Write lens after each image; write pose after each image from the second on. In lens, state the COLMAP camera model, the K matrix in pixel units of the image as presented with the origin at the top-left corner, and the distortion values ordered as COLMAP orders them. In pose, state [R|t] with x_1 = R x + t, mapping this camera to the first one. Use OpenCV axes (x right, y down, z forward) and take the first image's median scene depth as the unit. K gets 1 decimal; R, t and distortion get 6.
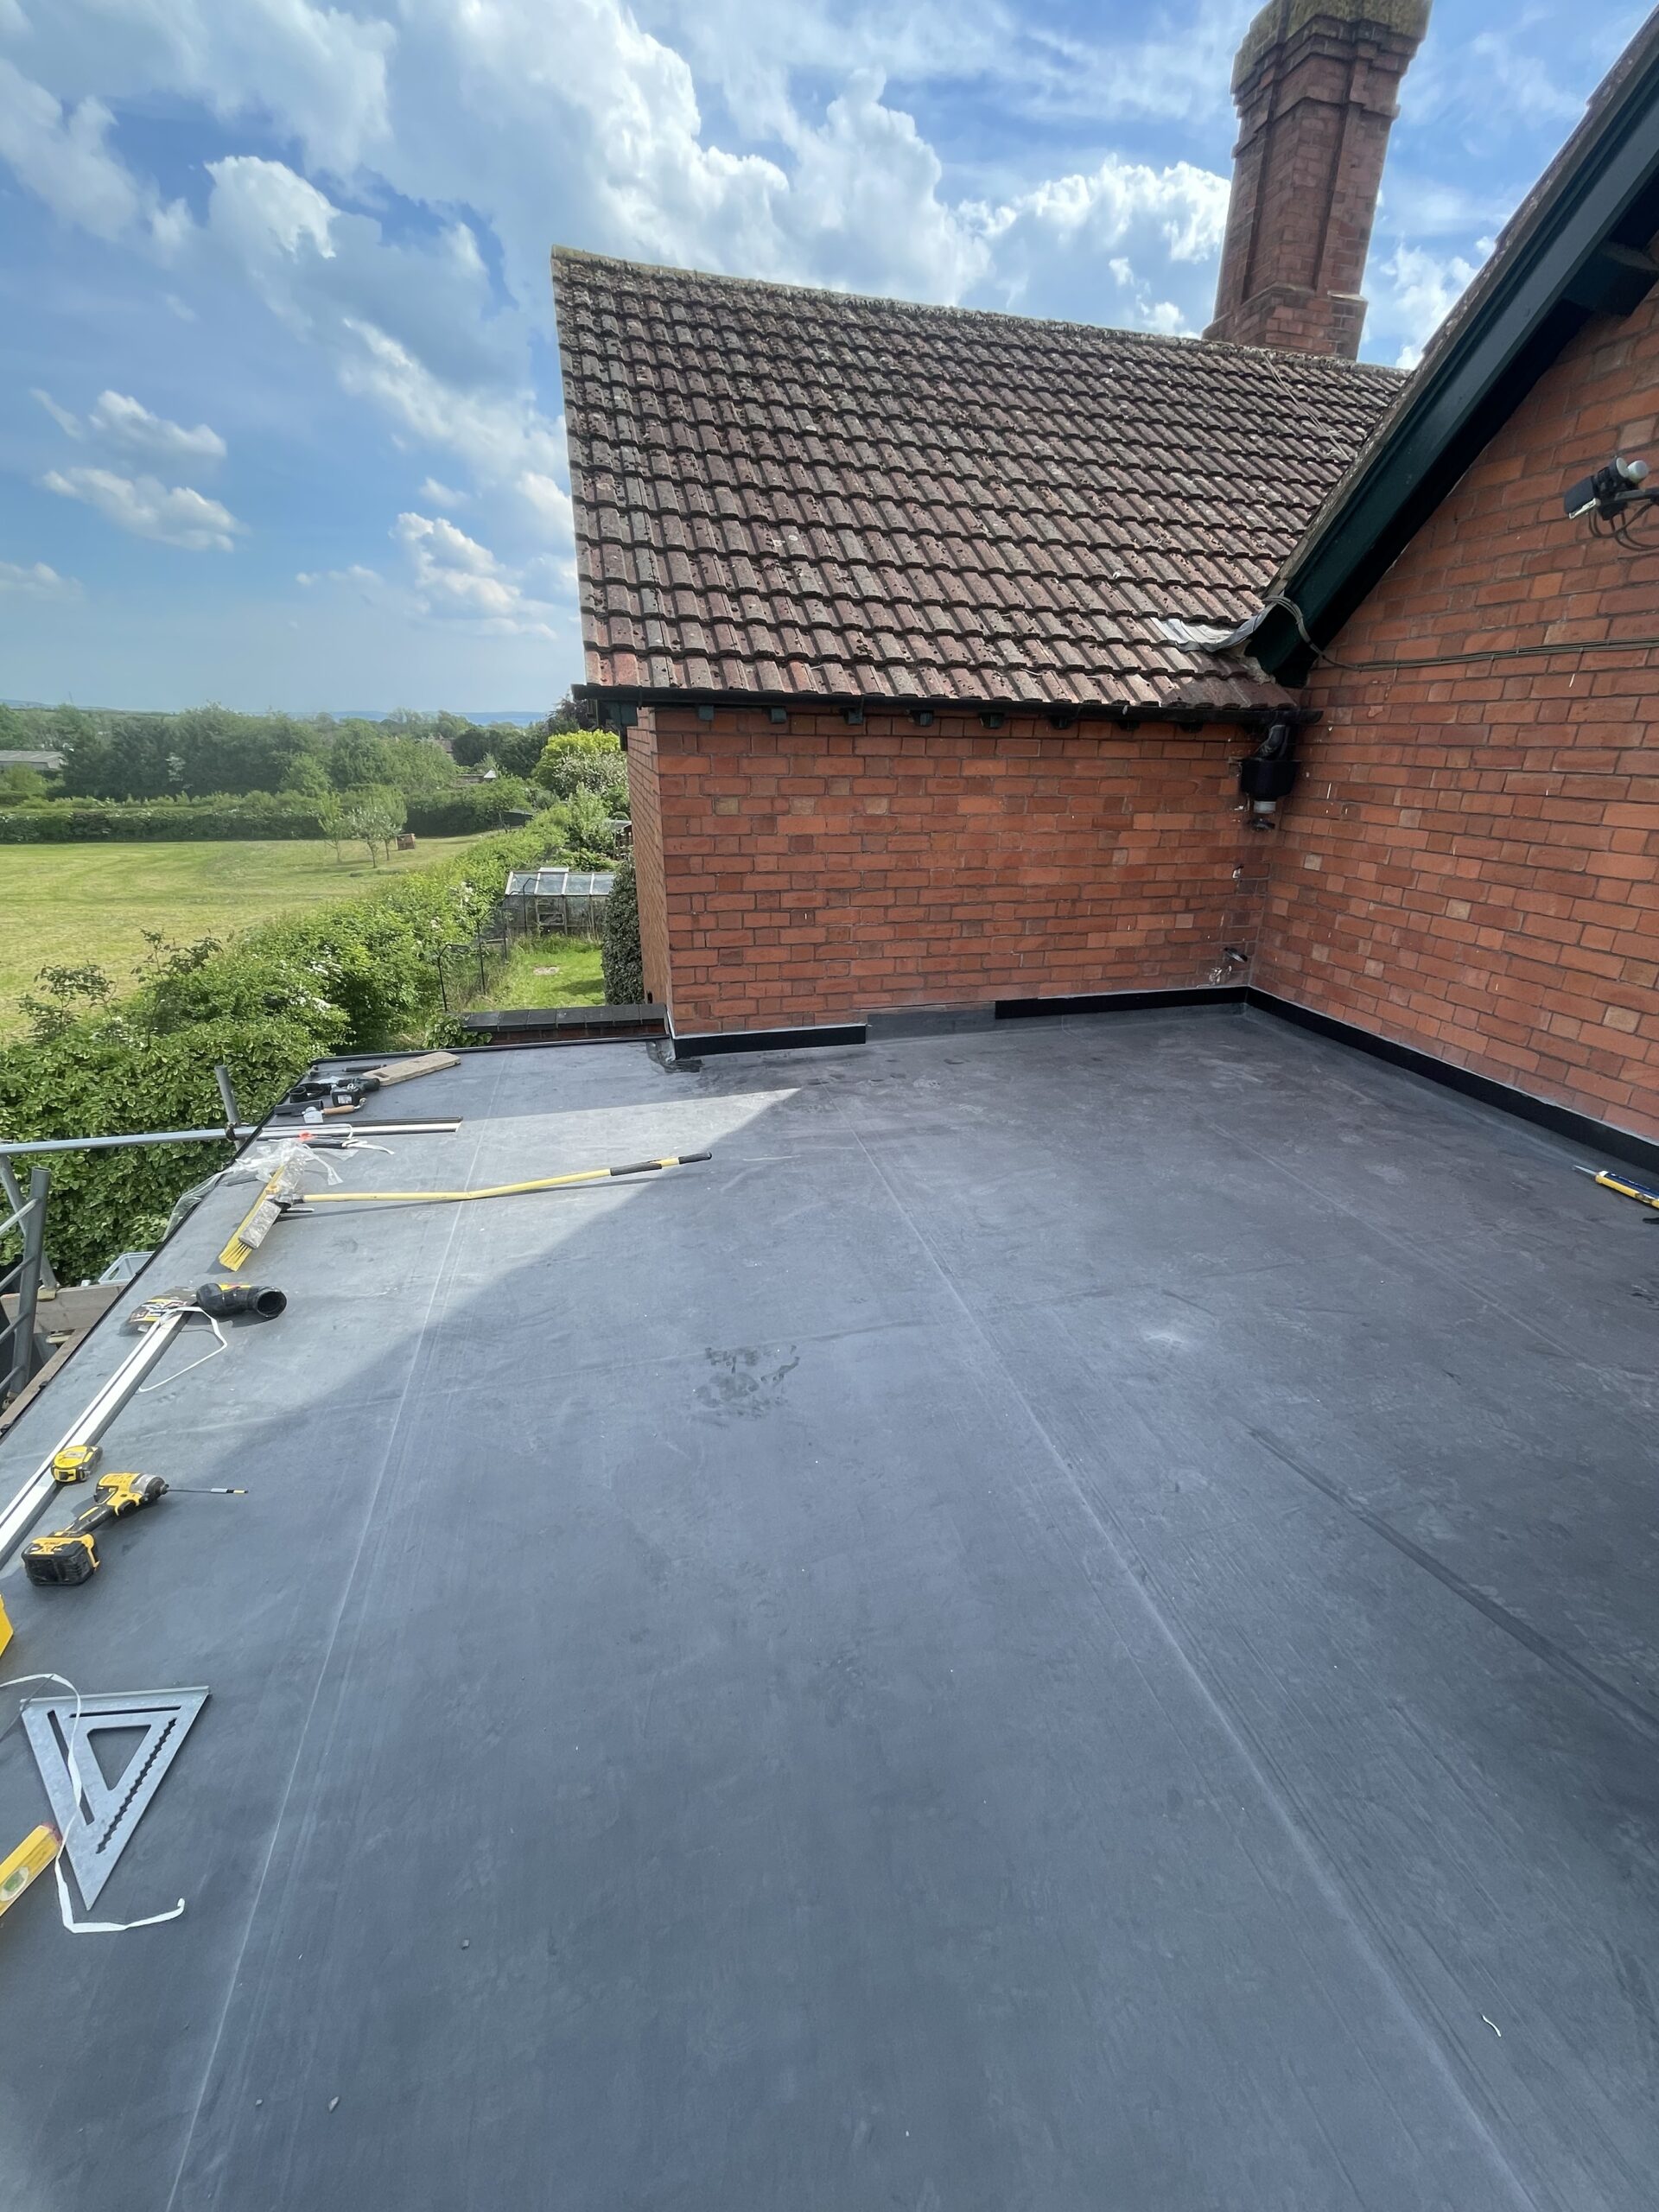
lens RADIAL K [[892.0, 0, 829.2], [0, 892.0, 1101.3], [0, 0, 1]] dist [-0.010312, 0.002520]
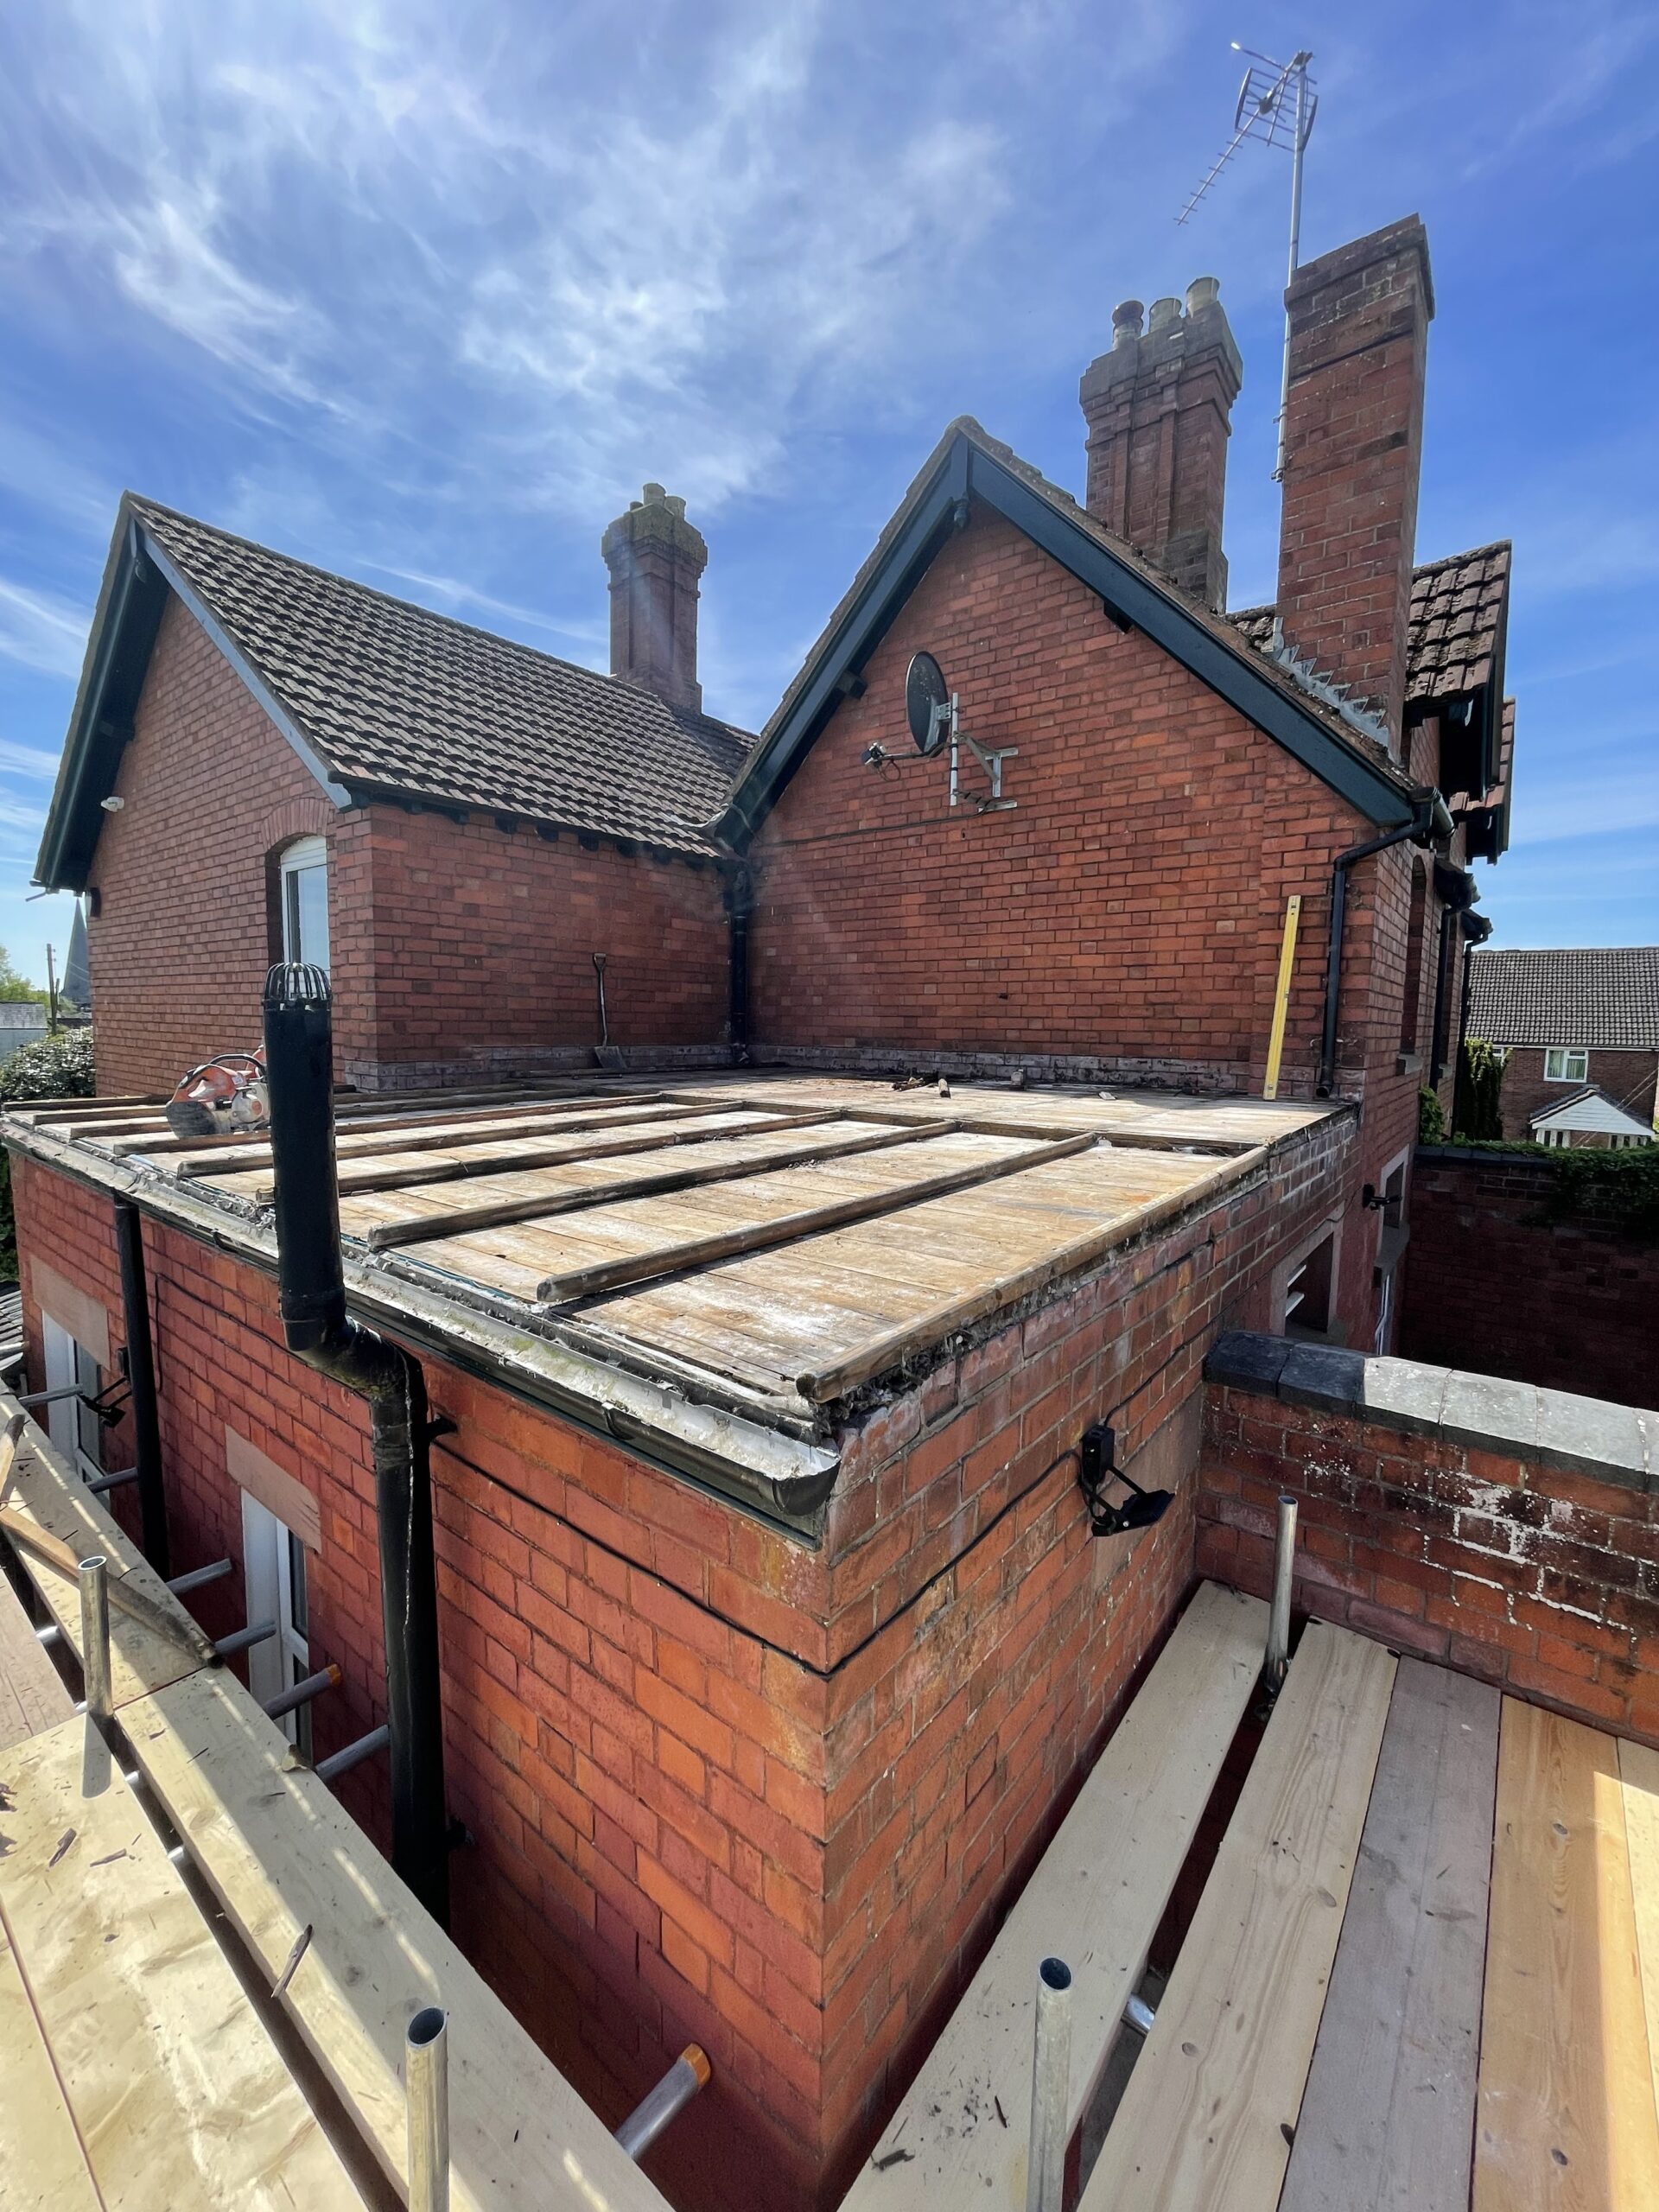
lens RADIAL K [[892.0, 0, 834.8], [0, 892.0, 1100.8], [0, 0, 1]] dist [-0.010312, 0.002520]
pose [[0.788423, -0.052032, 0.612929, -0.445732], [0.226153, 0.951150, -0.210161, 0.413235], [-0.572052, 0.304311, 0.761676, -0.299570]]
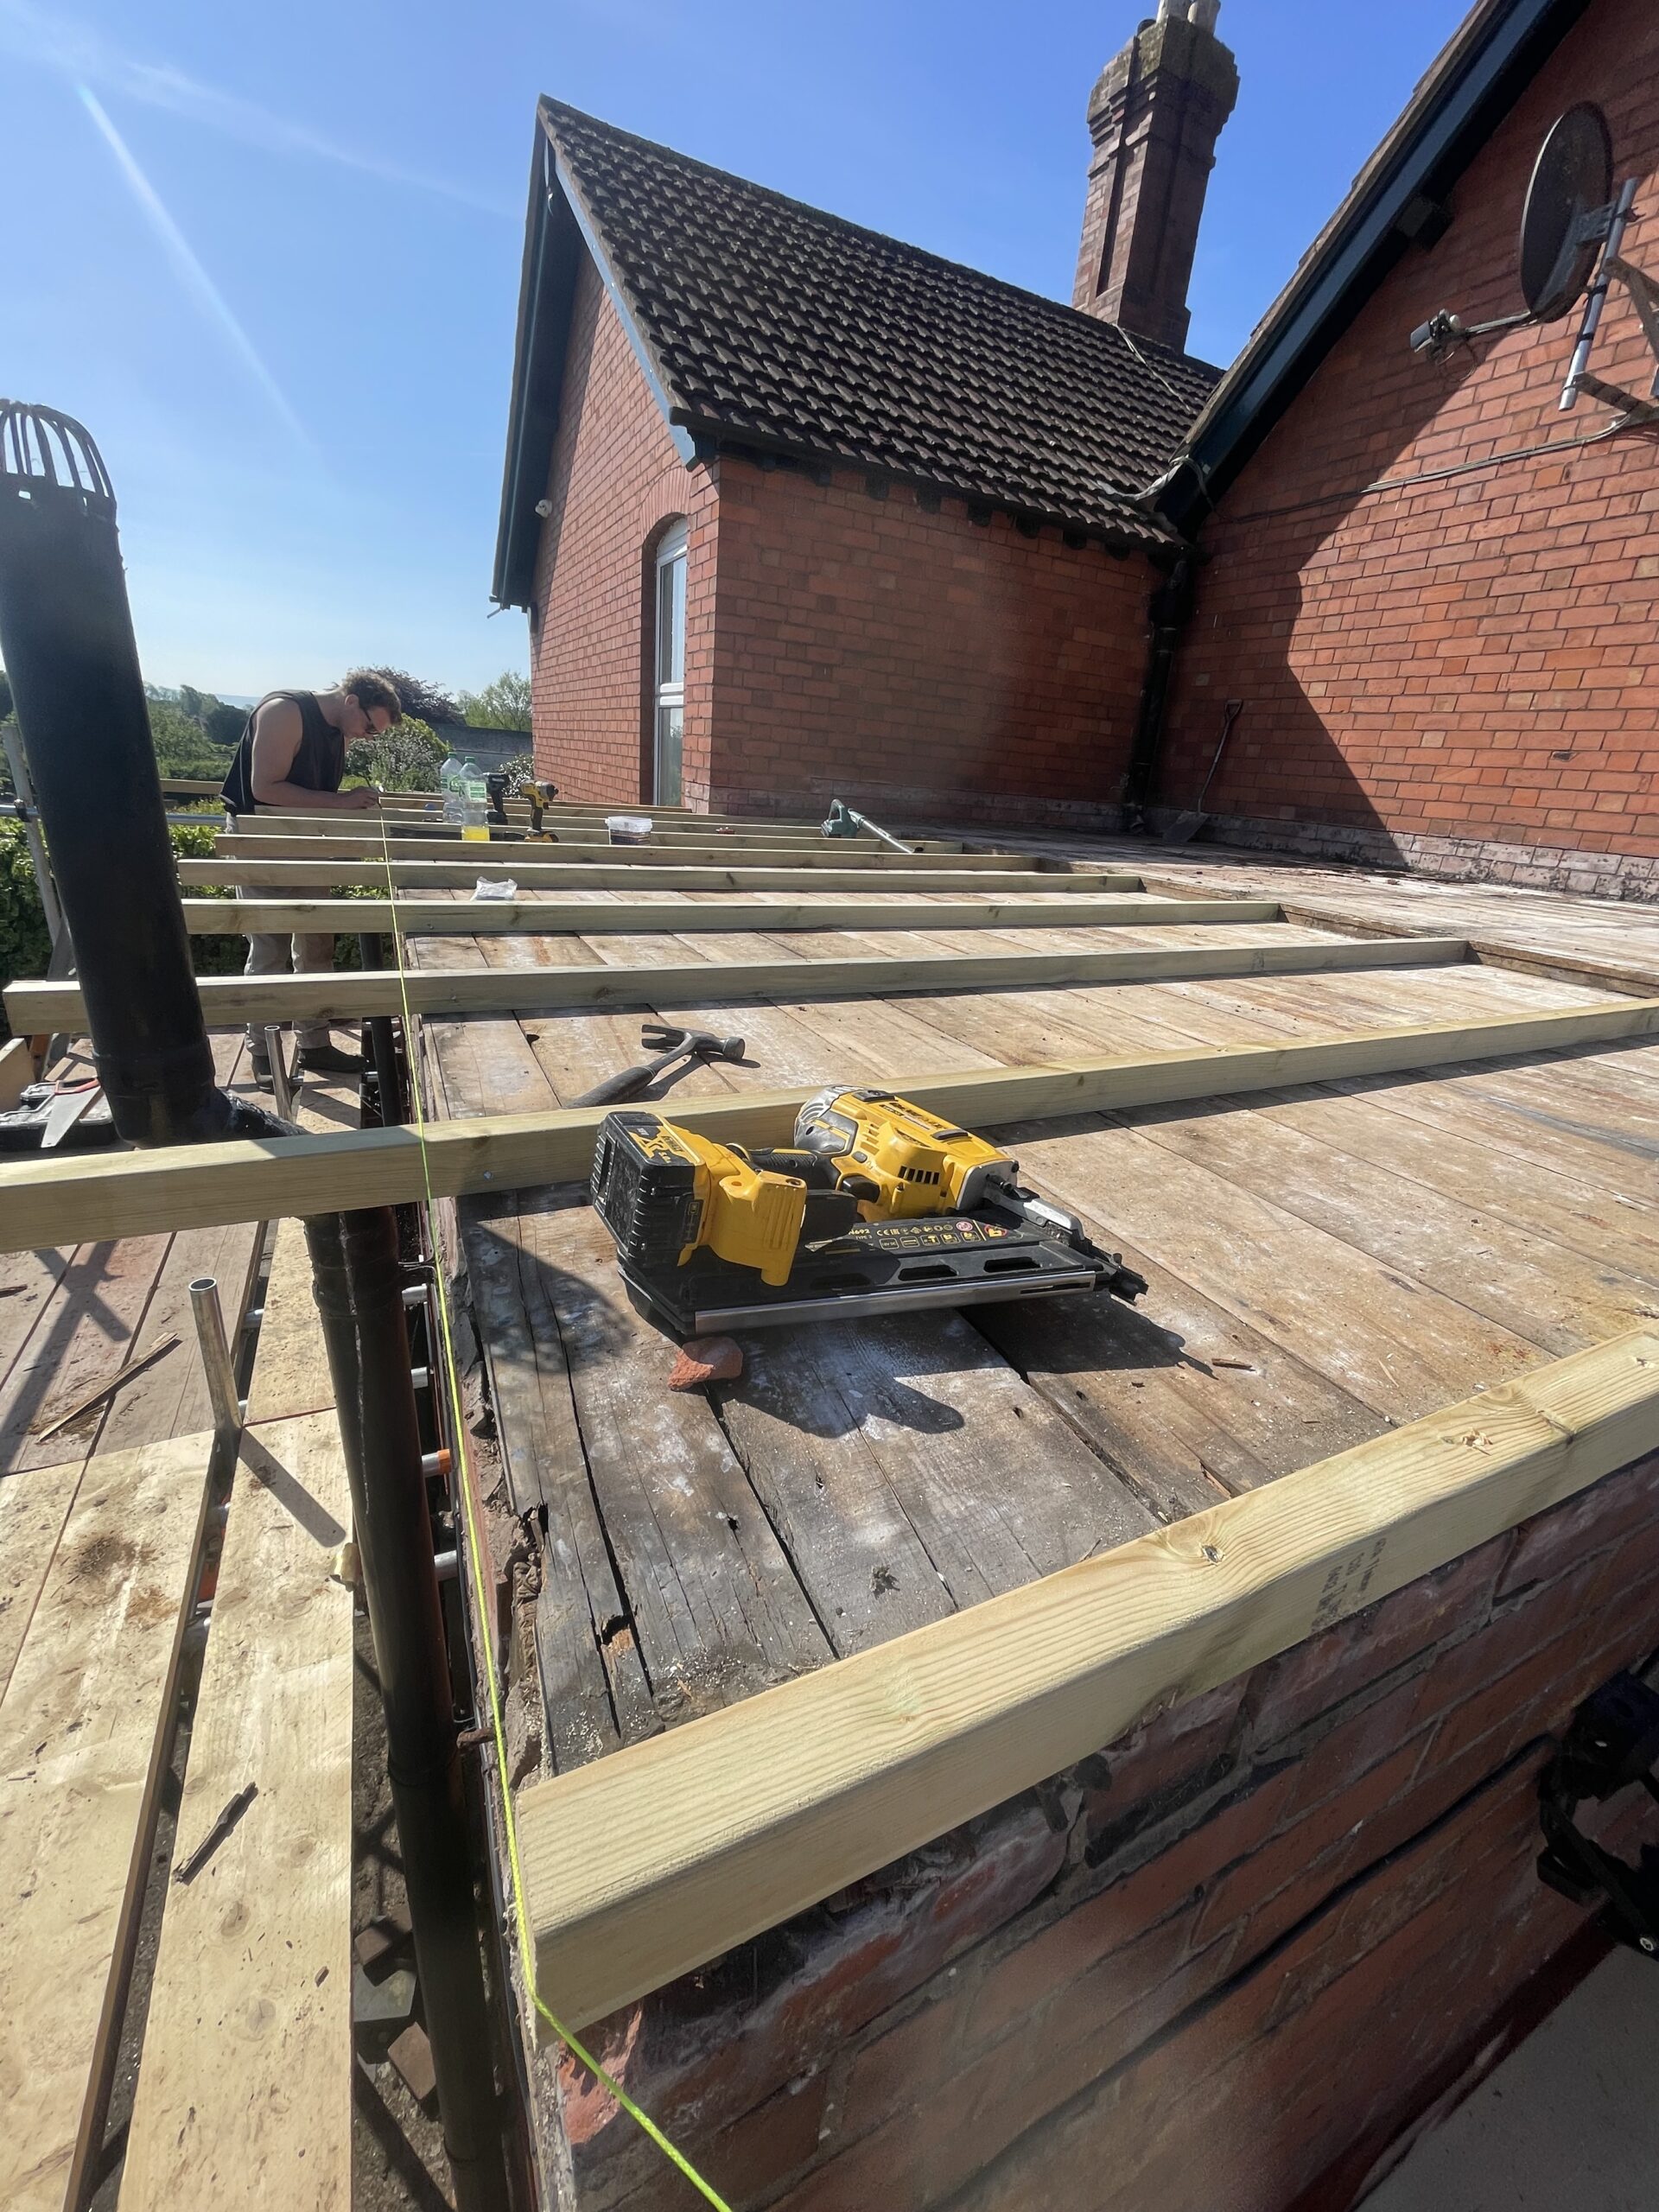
lens RADIAL K [[892.0, 0, 830.4], [0, 892.0, 1099.3], [0, 0, 1]] dist [-0.010312, 0.002520]
pose [[0.975984, -0.004404, 0.217796, -0.278353], [0.009223, 0.999735, -0.021113, 0.381269], [-0.217645, 0.022614, 0.975766, -0.130014]]
